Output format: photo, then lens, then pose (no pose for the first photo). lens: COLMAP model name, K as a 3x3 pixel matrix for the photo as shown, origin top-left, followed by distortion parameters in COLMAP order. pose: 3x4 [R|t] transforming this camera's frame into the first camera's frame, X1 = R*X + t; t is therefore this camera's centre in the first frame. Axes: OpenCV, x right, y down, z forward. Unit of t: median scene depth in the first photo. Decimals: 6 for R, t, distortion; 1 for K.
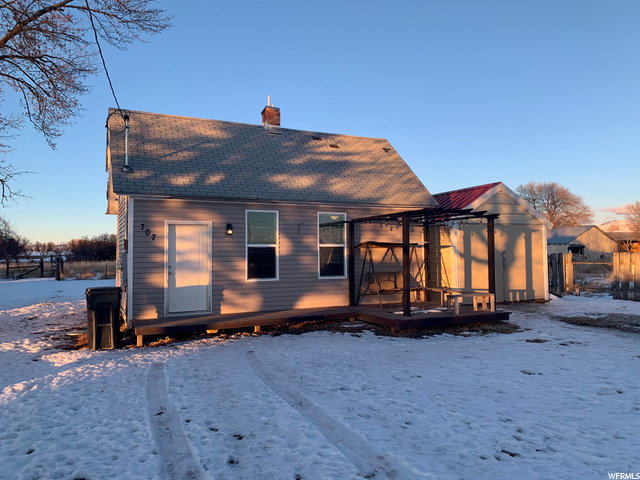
lens RADIAL K [[483.6, 0, 319.8], [0, 483.6, 236.7], [0, 0, 1]] dist [0.012737, -0.002876]
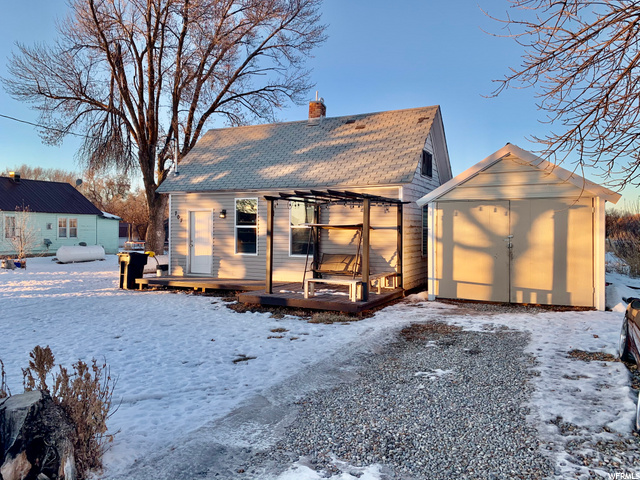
lens RADIAL K [[483.6, 0, 319.1], [0, 483.6, 240.3], [0, 0, 1]] dist [0.012737, -0.002876]
pose [[0.626704, 0.031154, -0.778634, 0.952165], [0.015742, 0.998491, 0.052620, -0.009088], [0.779098, -0.045234, 0.625268, 0.362987]]
